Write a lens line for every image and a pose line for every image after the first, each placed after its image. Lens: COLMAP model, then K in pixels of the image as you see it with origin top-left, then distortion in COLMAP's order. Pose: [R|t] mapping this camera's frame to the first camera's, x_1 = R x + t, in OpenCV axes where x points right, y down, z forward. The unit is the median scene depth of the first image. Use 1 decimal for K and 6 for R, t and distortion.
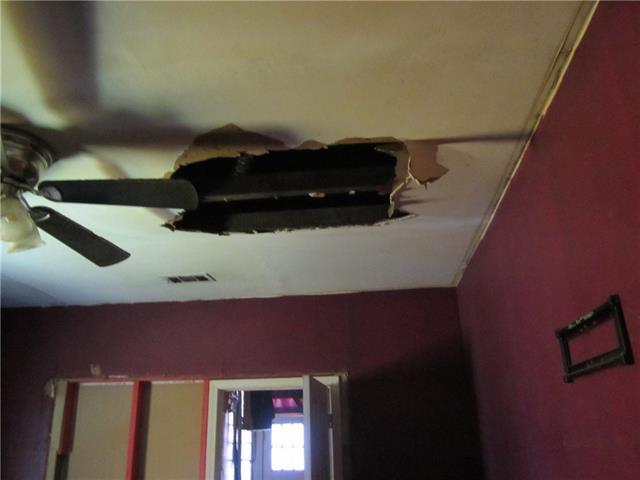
lens RADIAL K [[532.3, 0, 321.3], [0, 532.3, 240.0], [0, 0, 1]] dist [-0.052130, 0.021768]
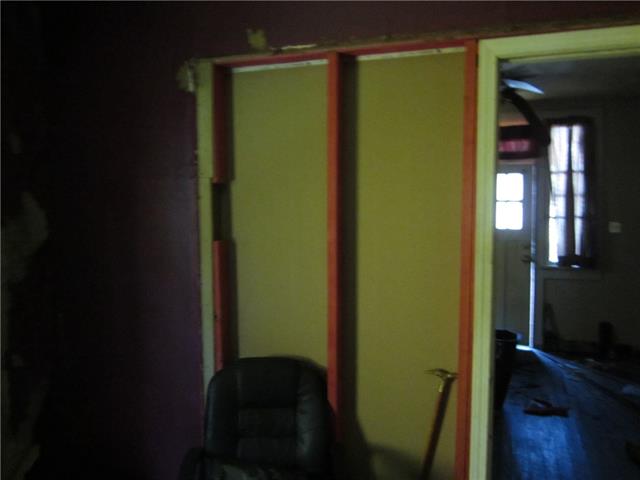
lens RADIAL K [[532.3, 0, 319.7], [0, 532.3, 240.7], [0, 0, 1]] dist [-0.052130, 0.021768]
pose [[0.970151, 0.034254, -0.240068, -0.226586], [0.066161, 0.915029, 0.397925, 0.226310], [0.233300, -0.401931, 0.885451, 0.442439]]
